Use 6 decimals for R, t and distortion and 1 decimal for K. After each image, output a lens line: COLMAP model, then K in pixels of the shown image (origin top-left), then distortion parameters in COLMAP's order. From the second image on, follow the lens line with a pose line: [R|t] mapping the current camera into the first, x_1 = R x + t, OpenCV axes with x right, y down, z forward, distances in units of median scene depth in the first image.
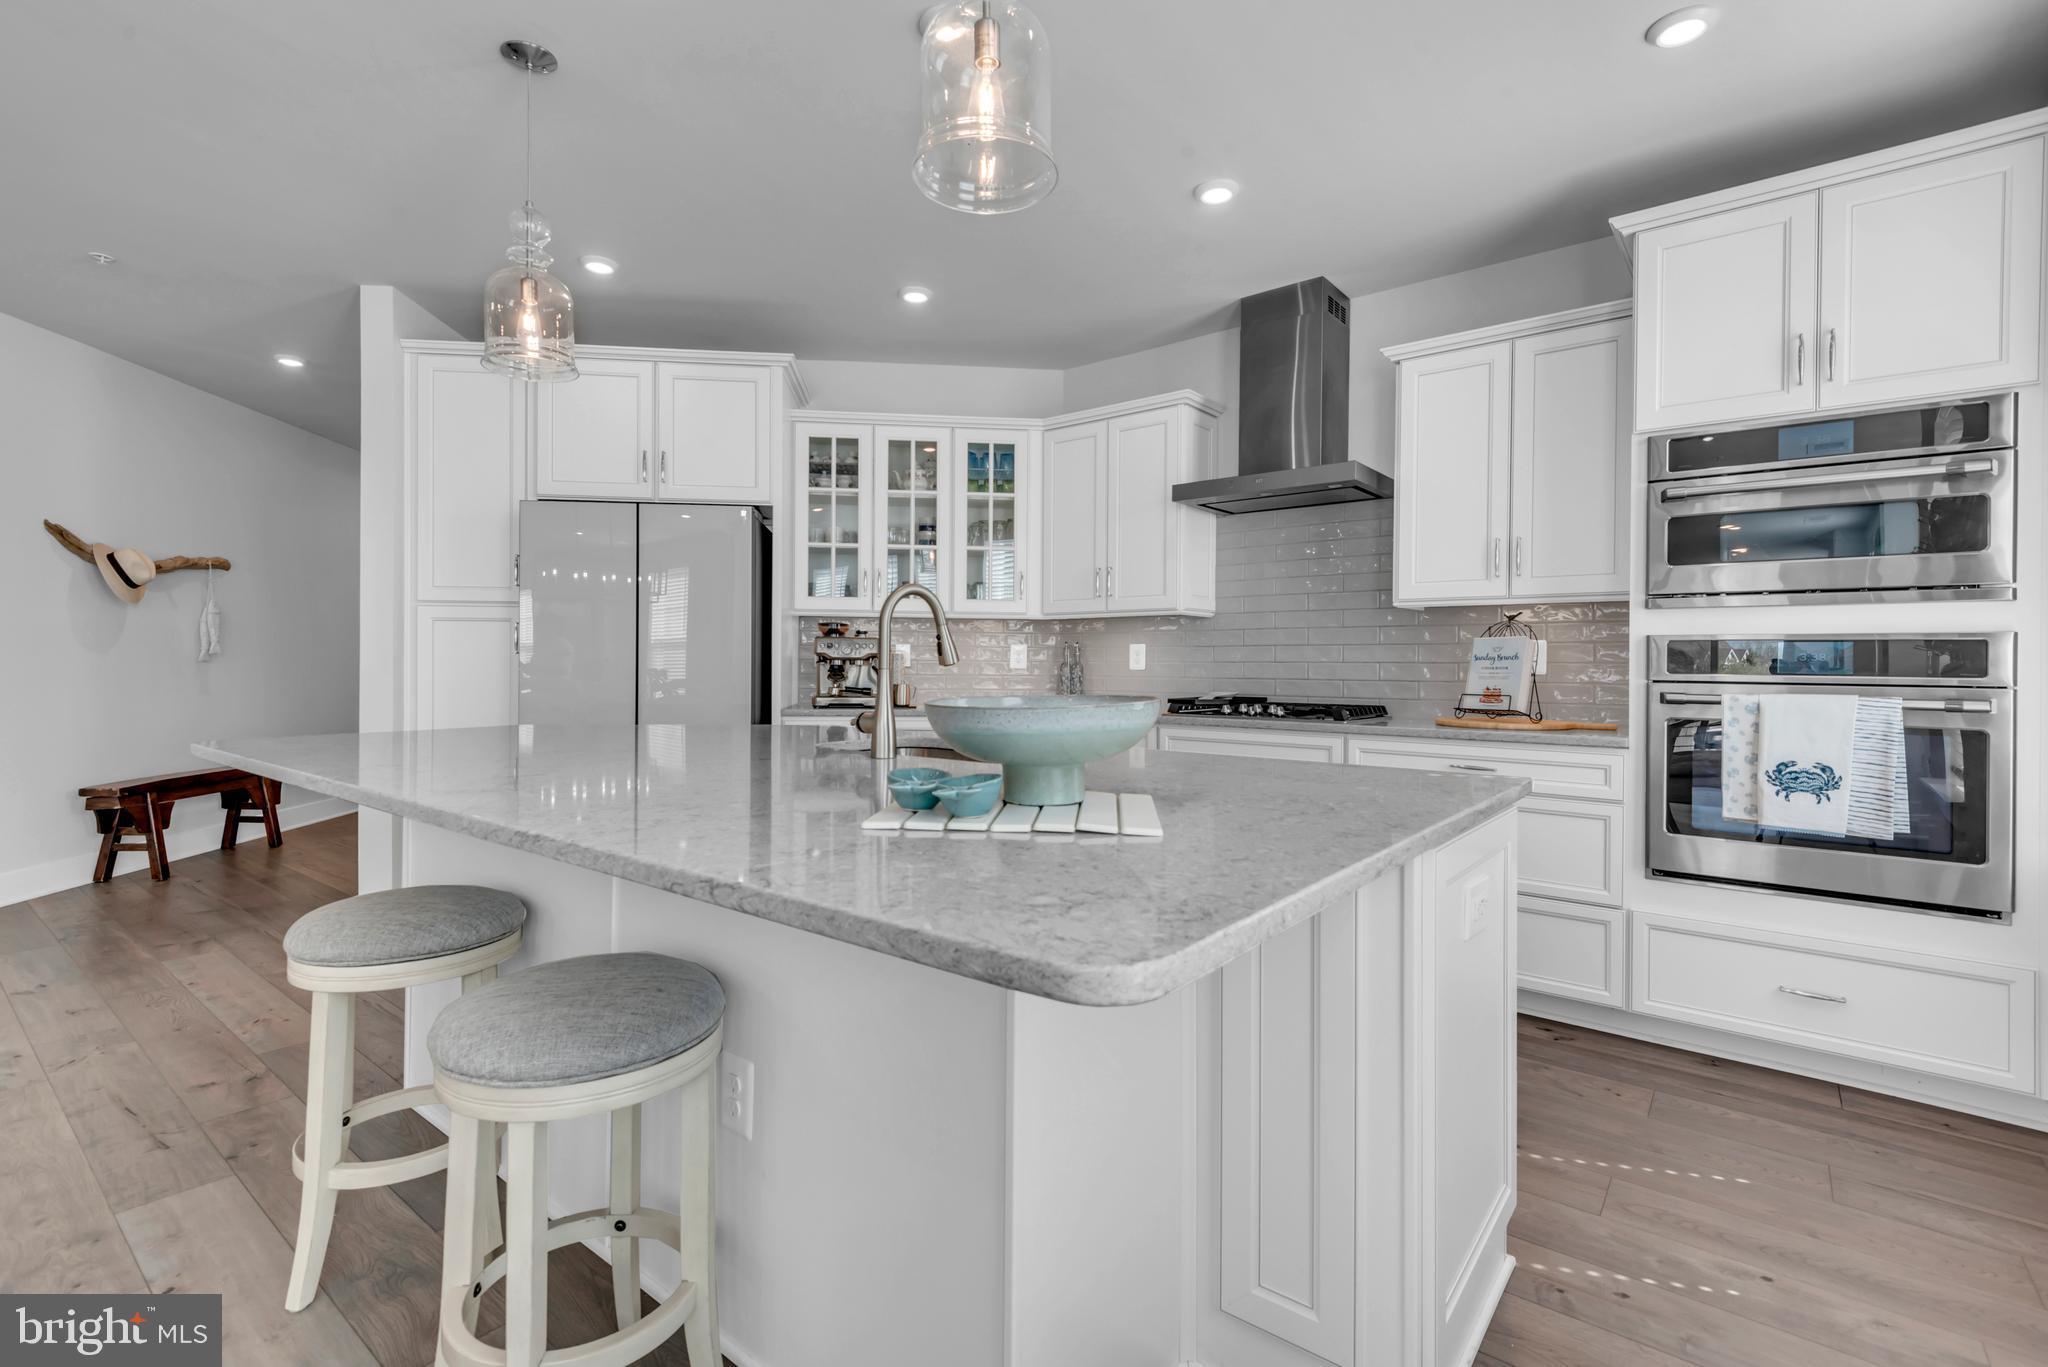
lens RADIAL K [[926.0, 0, 1007.4], [0, 926.0, 664.8], [0, 0, 1]] dist [0.022268, -0.007716]
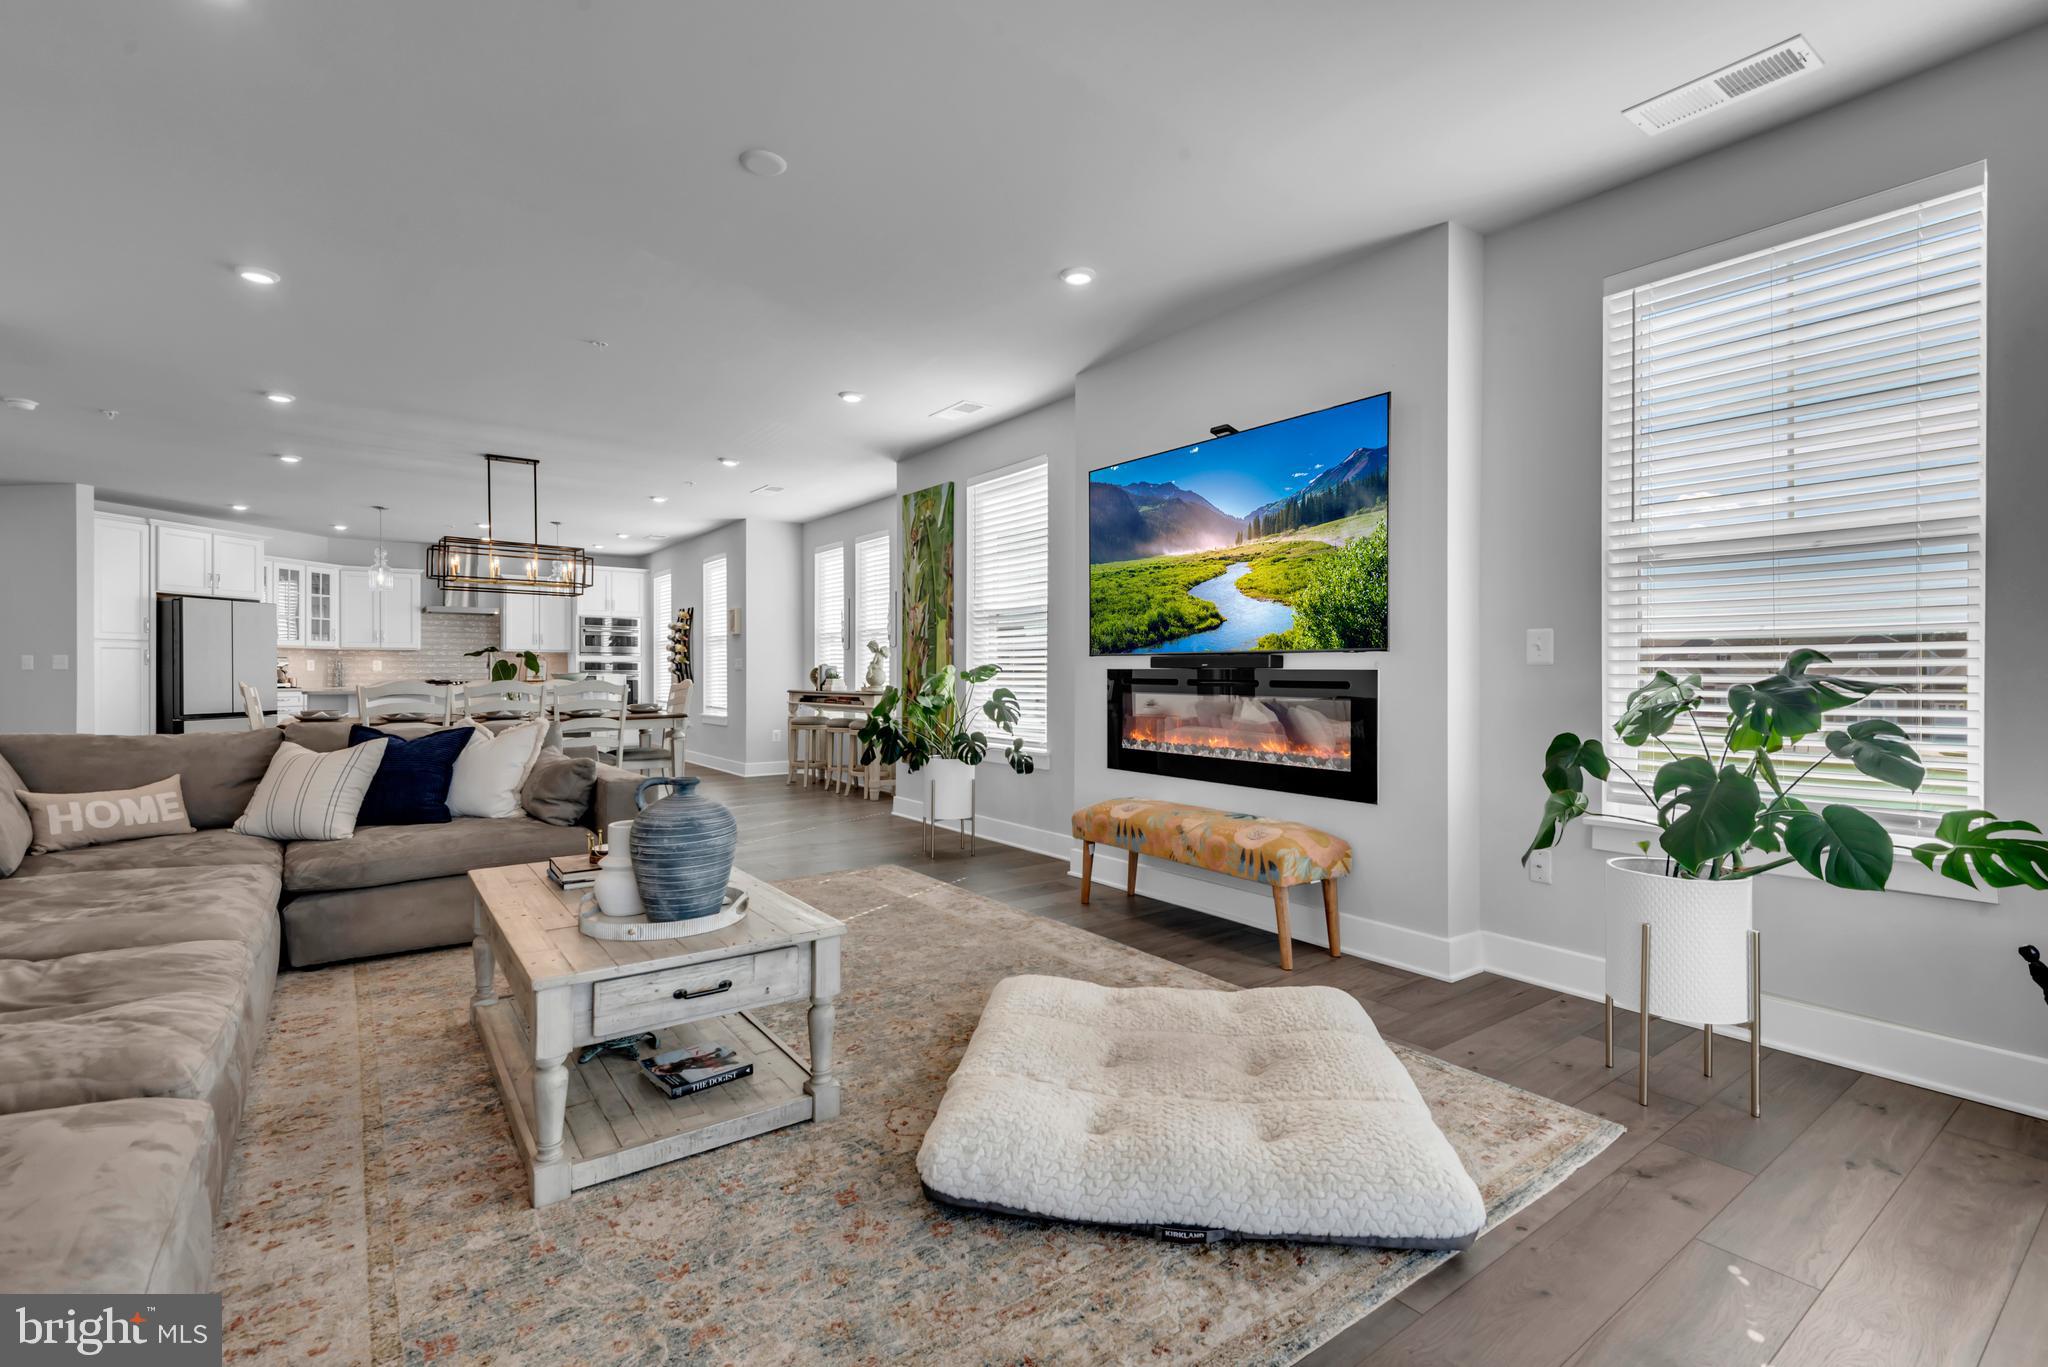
lens RADIAL K [[924.4, 0, 1033.1], [0, 924.4, 672.1], [0, 0, 1]] dist [0.022110, -0.007444]
pose [[0.249286, -0.005194, 0.968416, -2.458855], [0.000810, 0.999986, 0.005154, -0.002523], [-0.968429, -0.000501, 0.249287, -1.757857]]
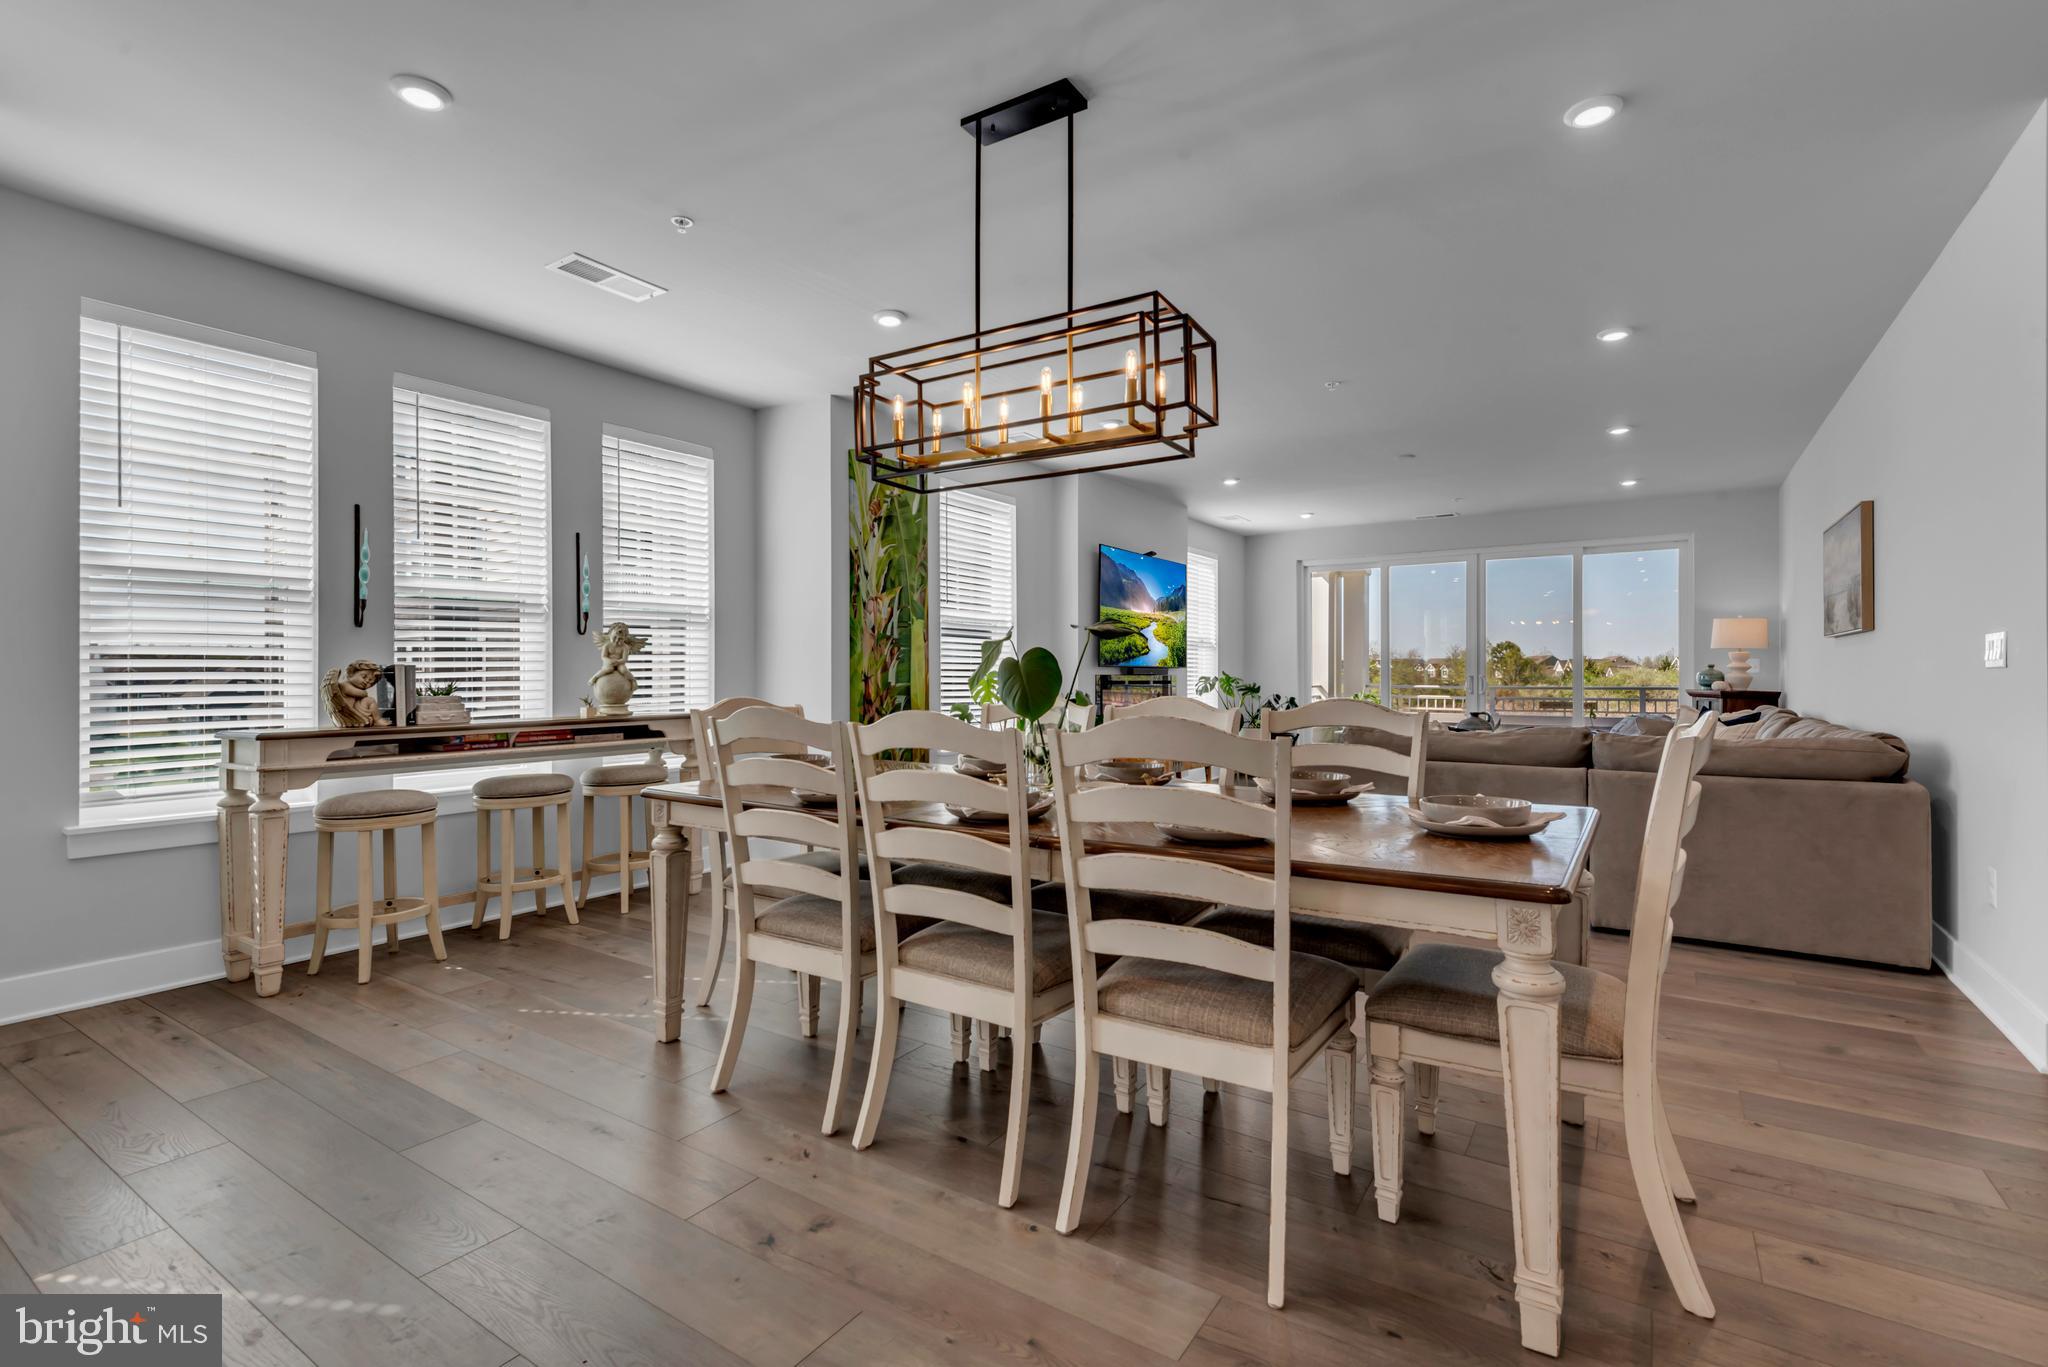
lens RADIAL K [[926.0, 0, 1001.0], [0, 926.0, 691.8], [0, 0, 1]] dist [0.022268, -0.007716]
pose [[-0.996747, -0.000791, -0.080584, -0.670021], [-0.002270, 0.999831, 0.018265, 0.000508], [0.080556, 0.018389, -0.996580, 0.620084]]
